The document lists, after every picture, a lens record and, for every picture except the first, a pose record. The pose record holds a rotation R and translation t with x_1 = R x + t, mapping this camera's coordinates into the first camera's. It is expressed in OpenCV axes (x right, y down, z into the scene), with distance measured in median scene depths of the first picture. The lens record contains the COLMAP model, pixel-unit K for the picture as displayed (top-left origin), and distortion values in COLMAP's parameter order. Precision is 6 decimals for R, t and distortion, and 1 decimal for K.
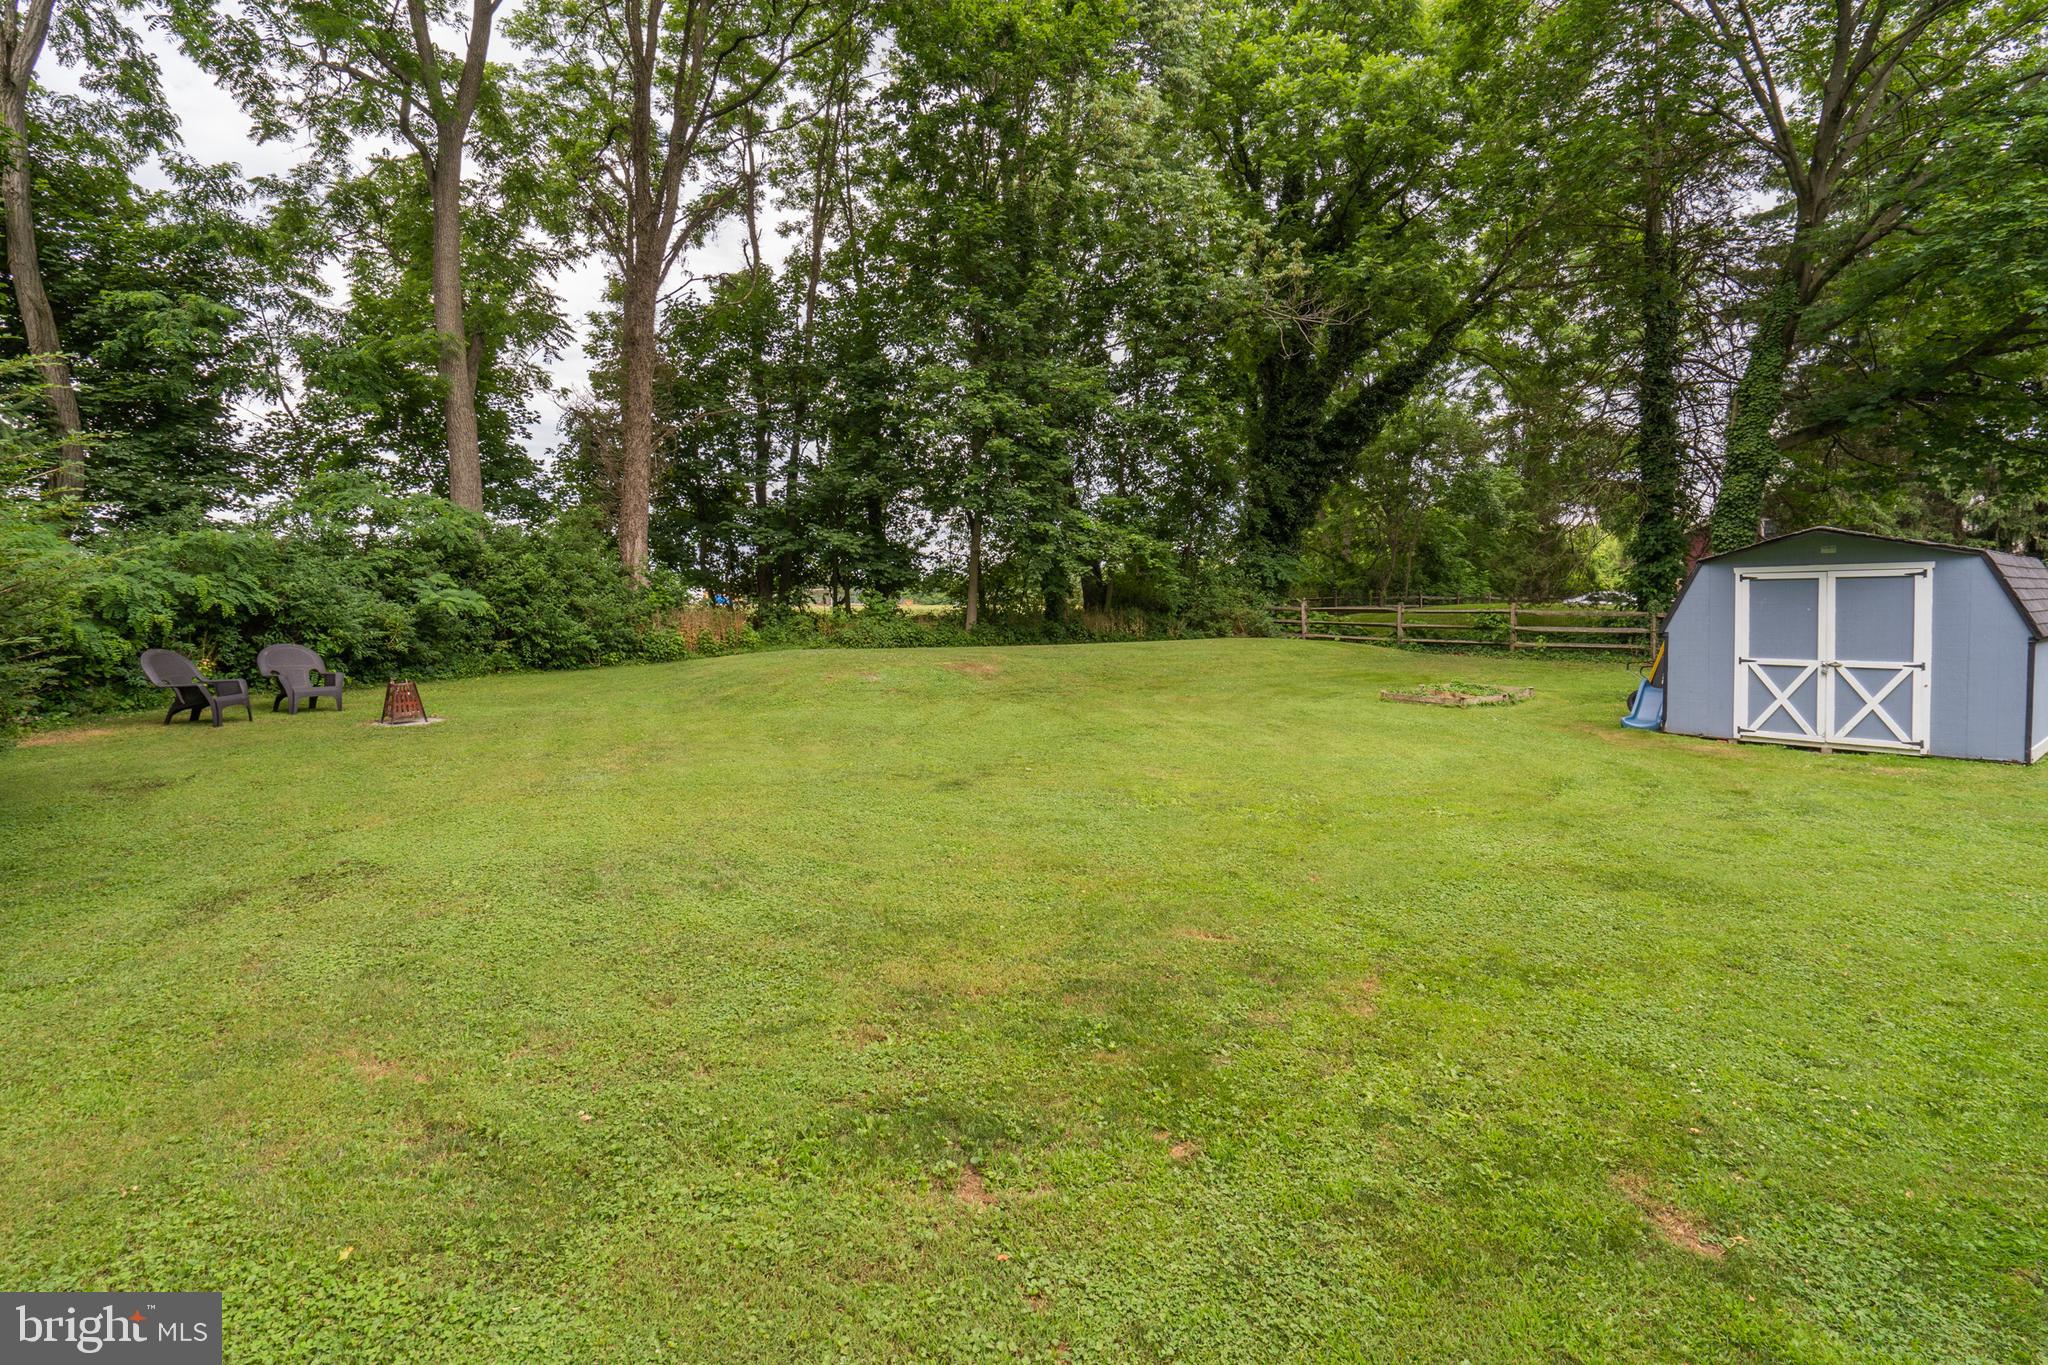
lens RADIAL K [[954.3, 0, 982.6], [0, 954.3, 629.6], [0, 0, 1]] dist [-0.002466, 0.001802]
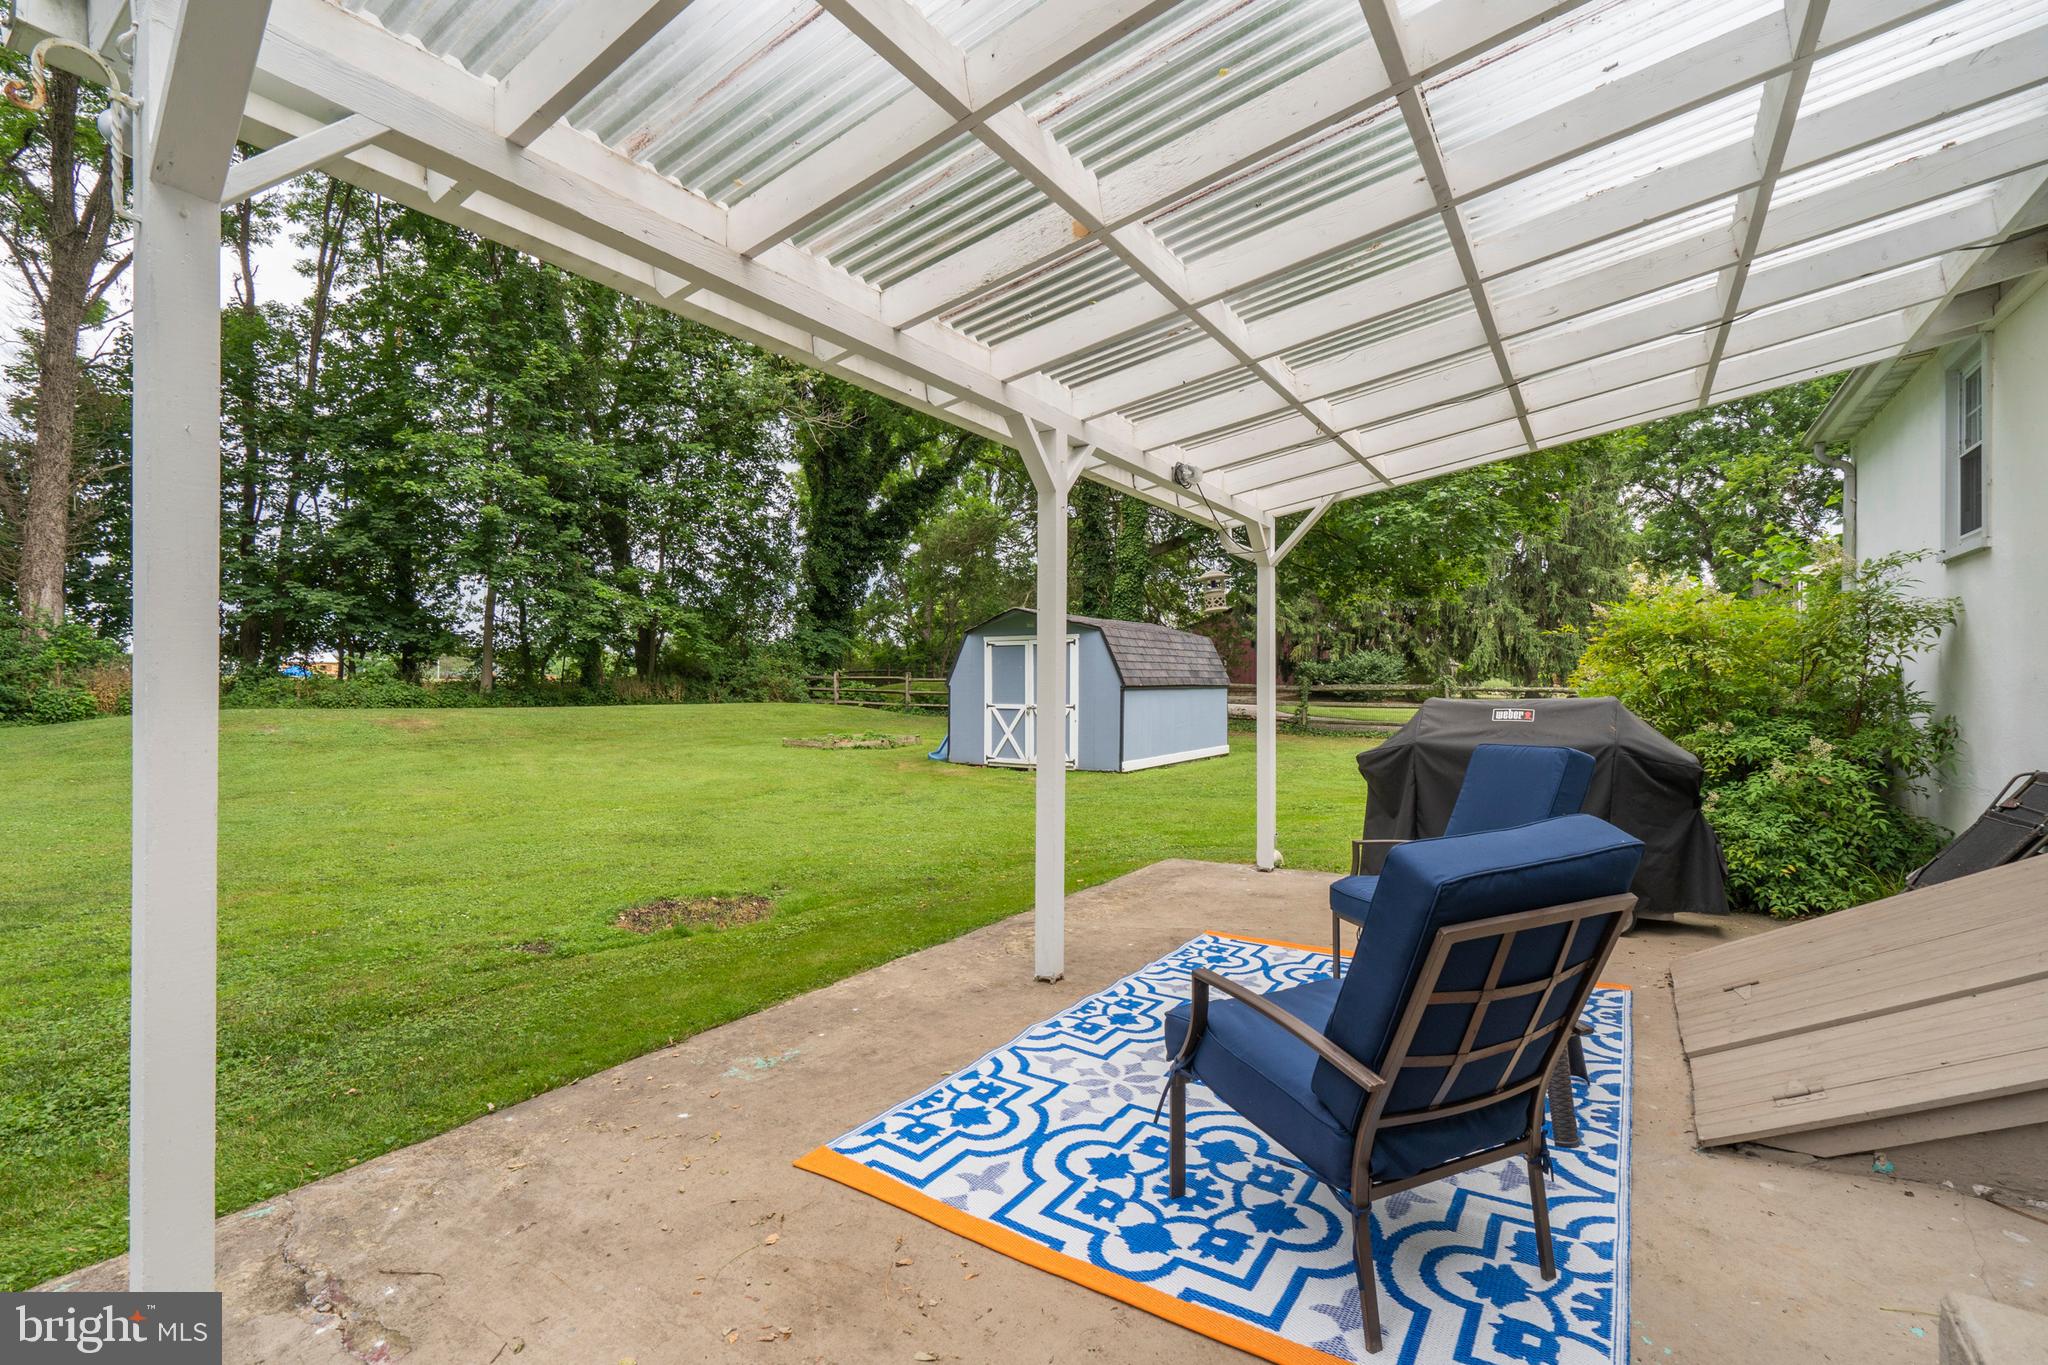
lens RADIAL K [[954.3, 0, 1007.0], [0, 954.3, 678.8], [0, 0, 1]] dist [-0.002466, 0.001802]
pose [[0.939168, 0.009294, 0.343333, 0.162855], [0.001393, 0.999522, -0.030869, 0.016565], [-0.343456, 0.029469, 0.938706, -0.135906]]
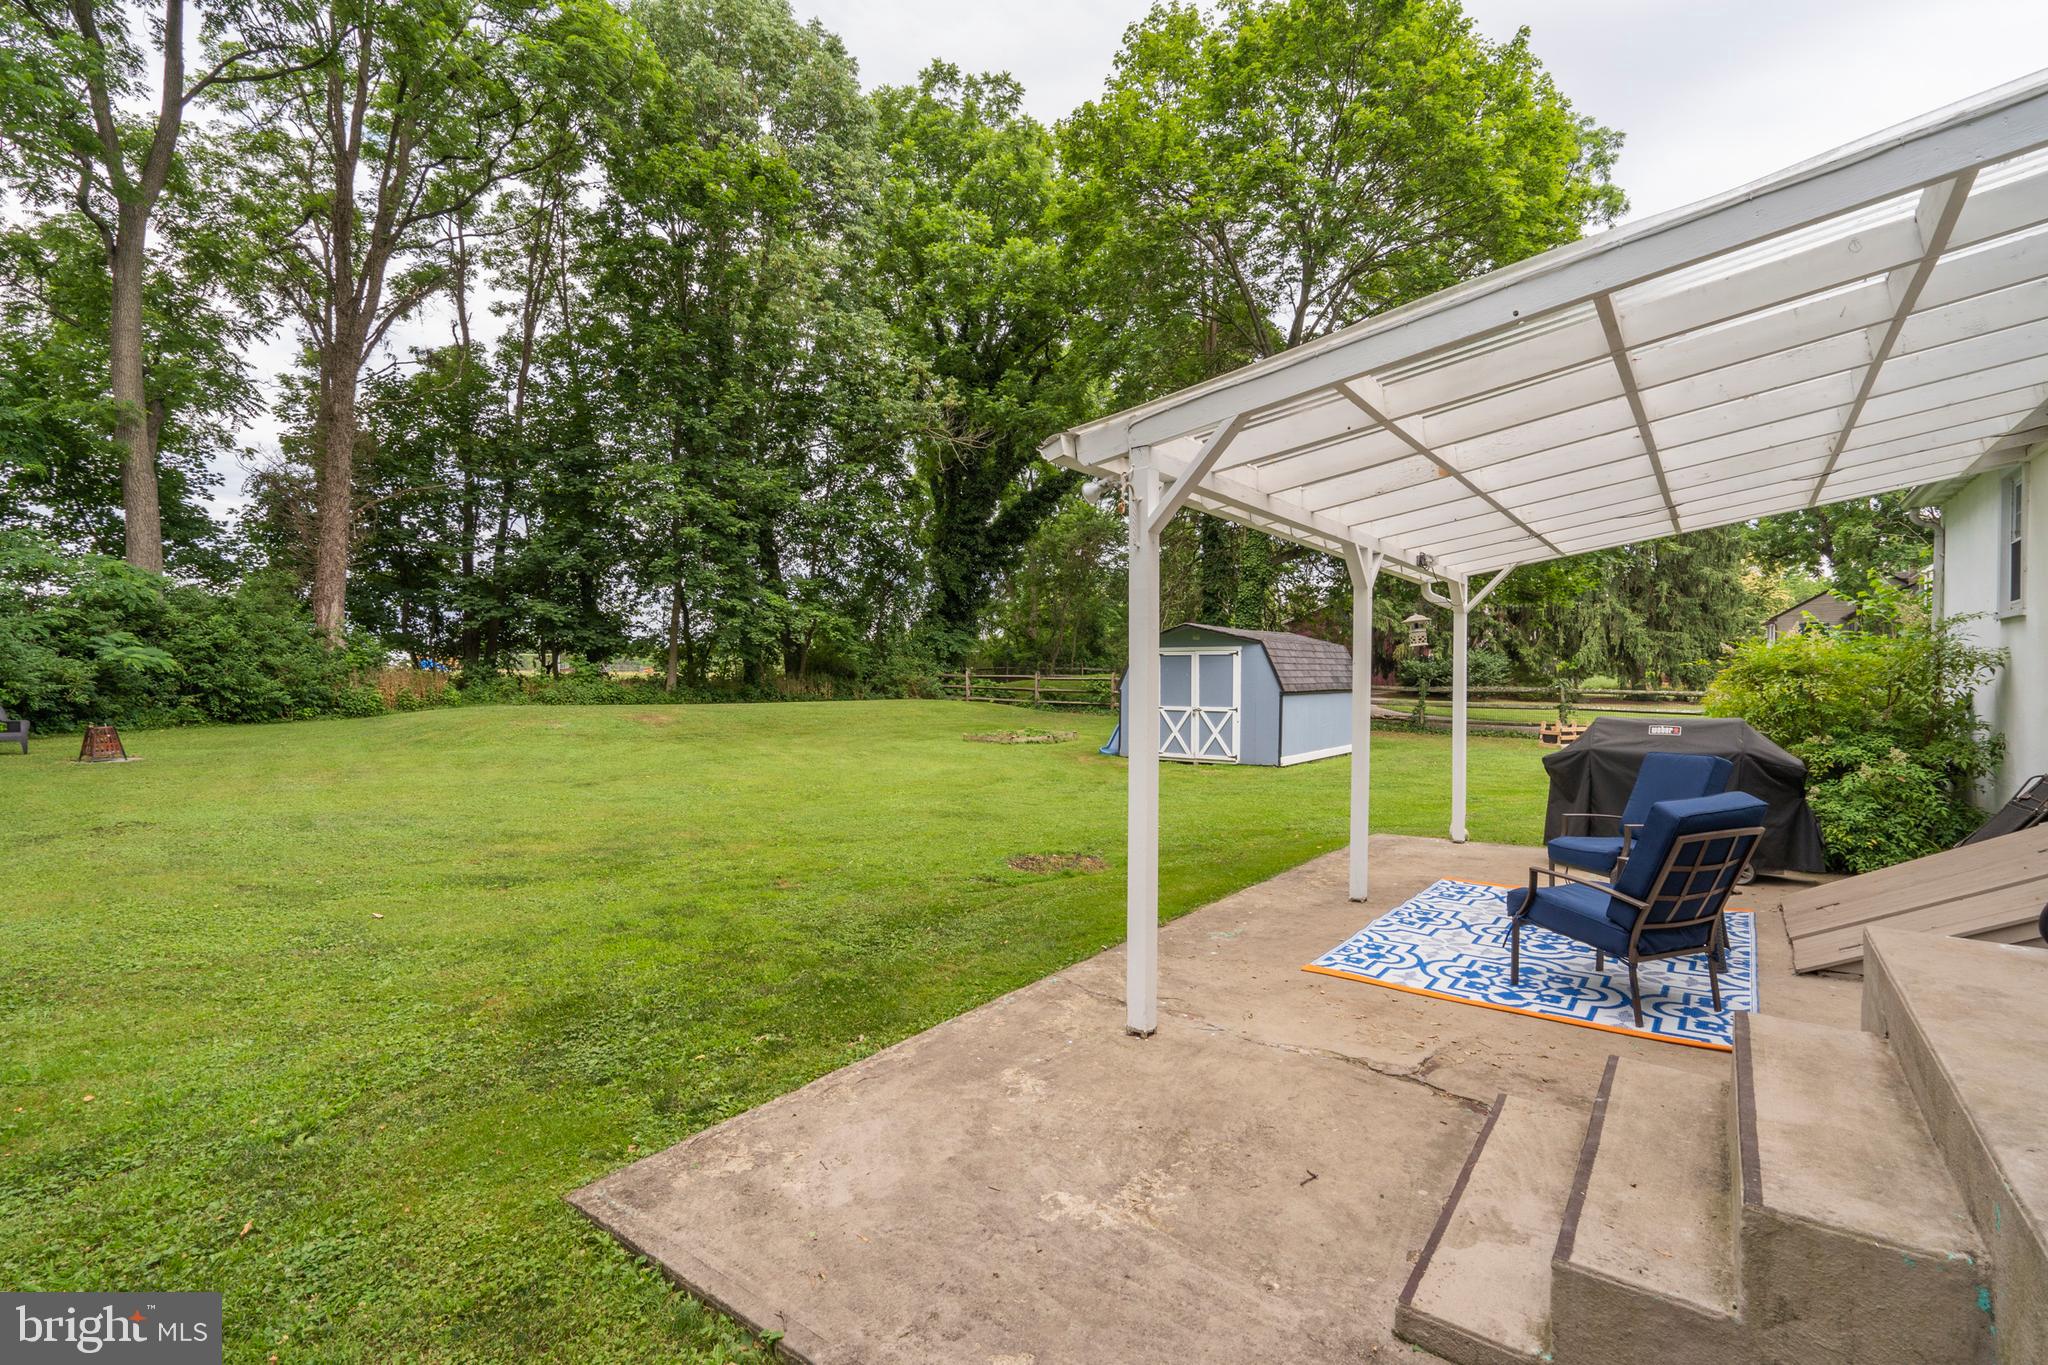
lens RADIAL K [[954.3, 0, 1006.6], [0, 954.3, 685.2], [0, 0, 1]] dist [-0.002466, 0.001802]
pose [[0.962743, 0.007330, 0.270317, 0.066724], [-0.003265, 0.999875, -0.015484, 0.009733], [-0.270397, 0.014025, 0.962647, -0.203877]]
